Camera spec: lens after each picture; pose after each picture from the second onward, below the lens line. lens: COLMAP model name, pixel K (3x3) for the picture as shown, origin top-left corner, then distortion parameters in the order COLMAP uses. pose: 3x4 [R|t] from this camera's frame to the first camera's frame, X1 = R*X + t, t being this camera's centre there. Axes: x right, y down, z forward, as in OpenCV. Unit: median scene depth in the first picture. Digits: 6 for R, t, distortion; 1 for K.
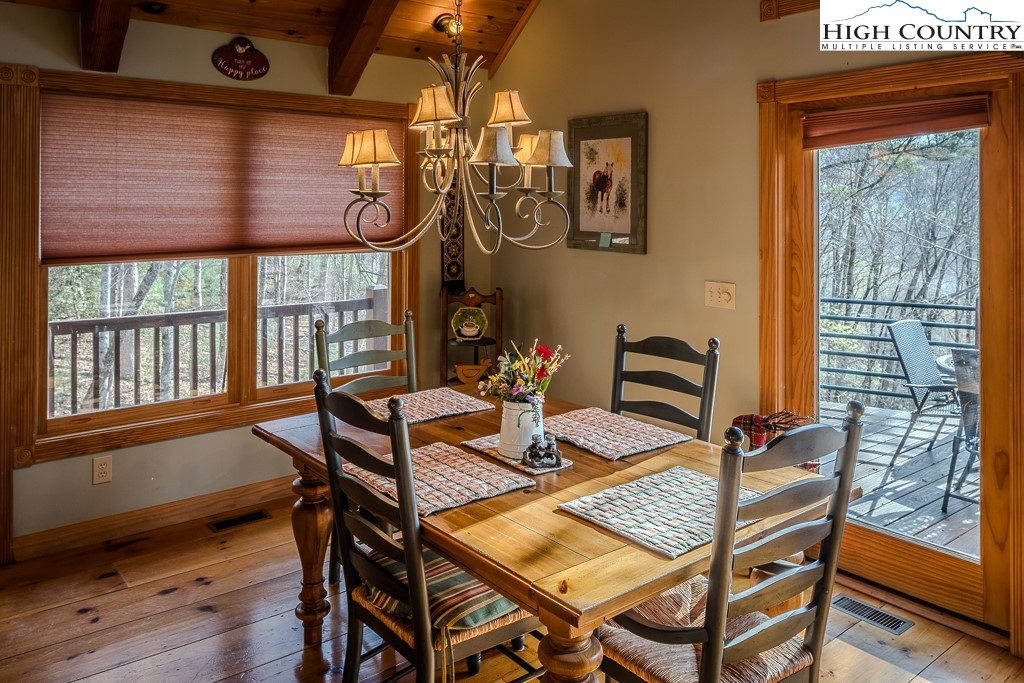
lens RADIAL K [[786.1, 0, 516.3], [0, 786.1, 203.8], [0, 0, 1]] dist [0.020413, -0.002040]
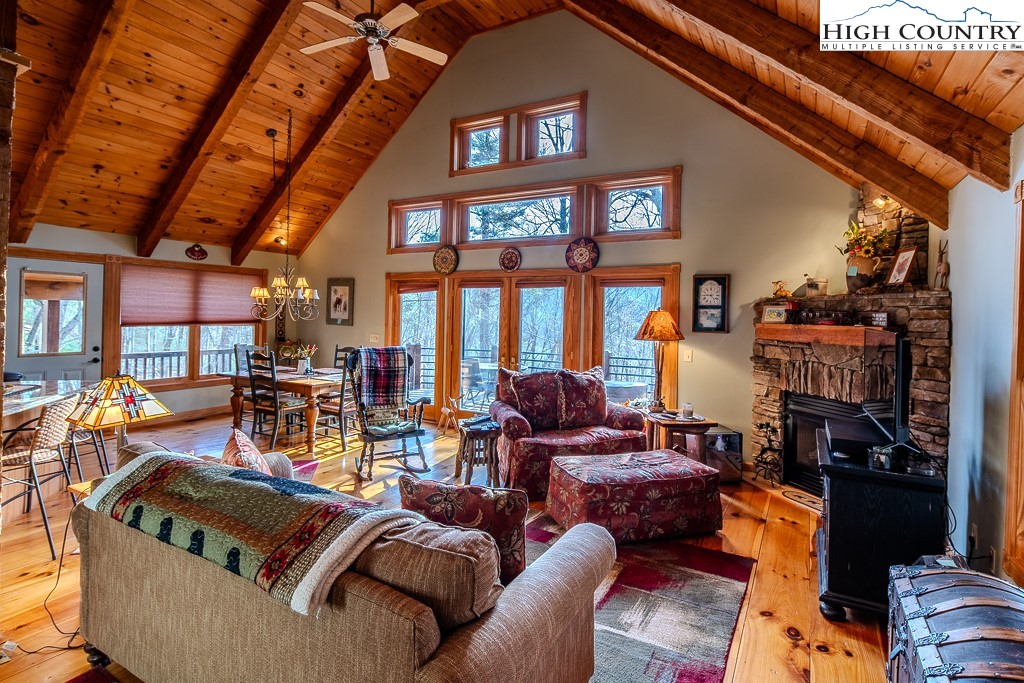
lens RADIAL K [[508.6, 0, 515.8], [0, 508.6, 313.0], [0, 0, 1]] dist [0.001574, 0.000085]
pose [[0.931427, 0.018525, 0.363456, 0.039149], [-0.021362, 0.999765, 0.003787, -0.006030], [-0.363301, -0.011292, 0.931604, -1.039305]]
